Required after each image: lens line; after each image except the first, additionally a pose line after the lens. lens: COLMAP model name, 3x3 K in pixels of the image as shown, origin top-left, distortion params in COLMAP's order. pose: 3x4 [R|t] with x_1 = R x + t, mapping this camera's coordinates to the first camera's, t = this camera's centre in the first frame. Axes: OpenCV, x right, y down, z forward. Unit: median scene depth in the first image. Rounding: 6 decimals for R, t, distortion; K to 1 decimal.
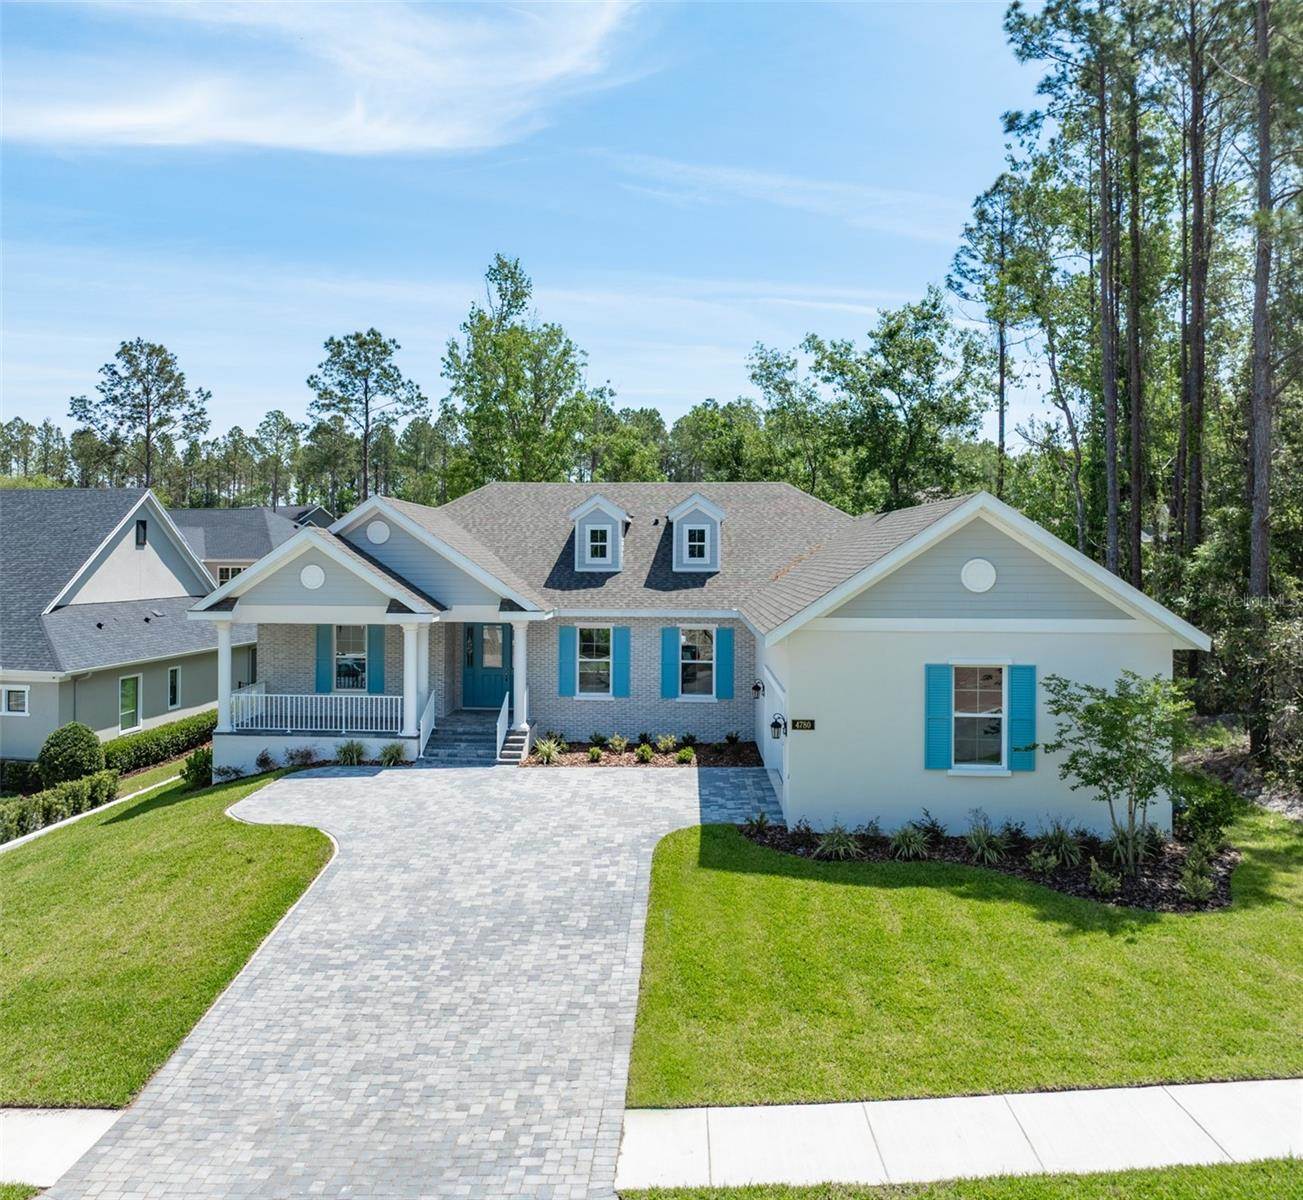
lens RADIAL K [[1155.6, 0, 556.6], [0, 1155.6, 555.7], [0, 0, 1]] dist [-0.008182, -0.028344]
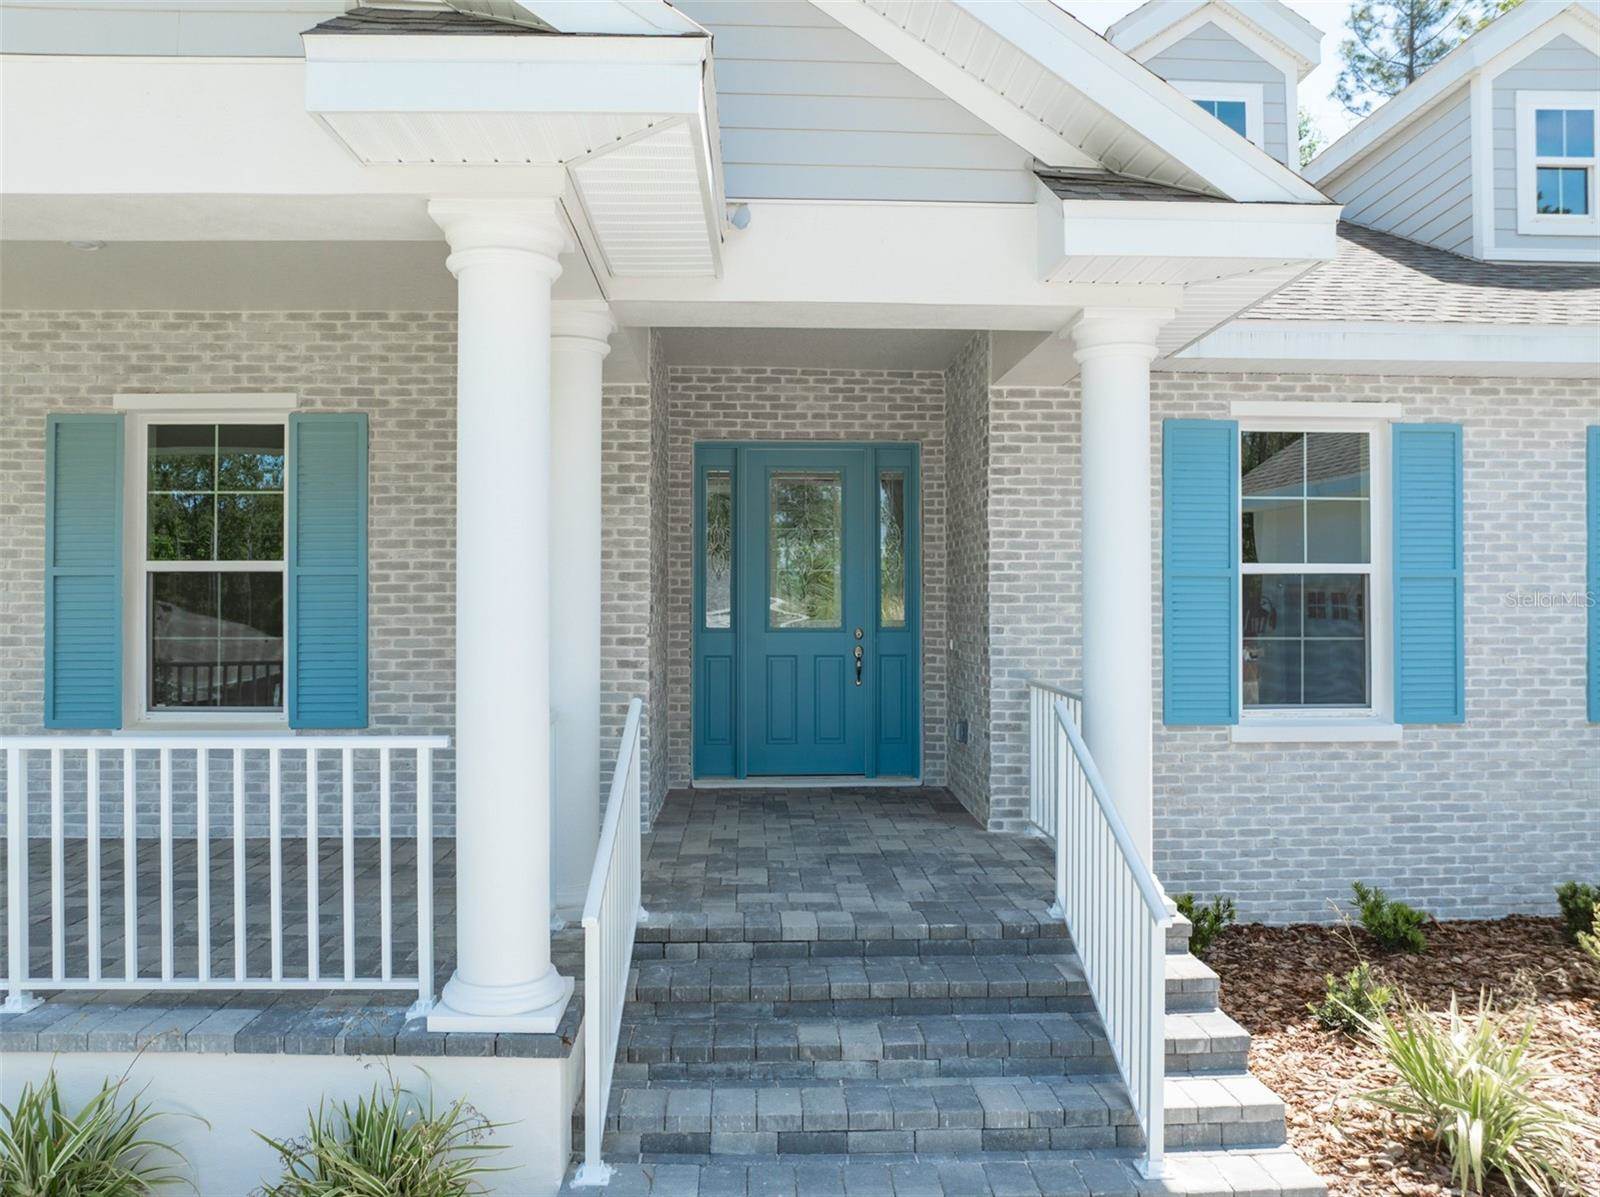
lens RADIAL K [[1140.5, 0, 790.0], [0, 1140.5, 598.2], [0, 0, 1]] dist [-0.053617, 0.023820]
pose [[0.988926, -0.002073, 0.148395, -0.113514], [0.003018, 0.999977, -0.006147, 0.106740], [-0.148379, 0.006527, 0.988909, 0.863920]]
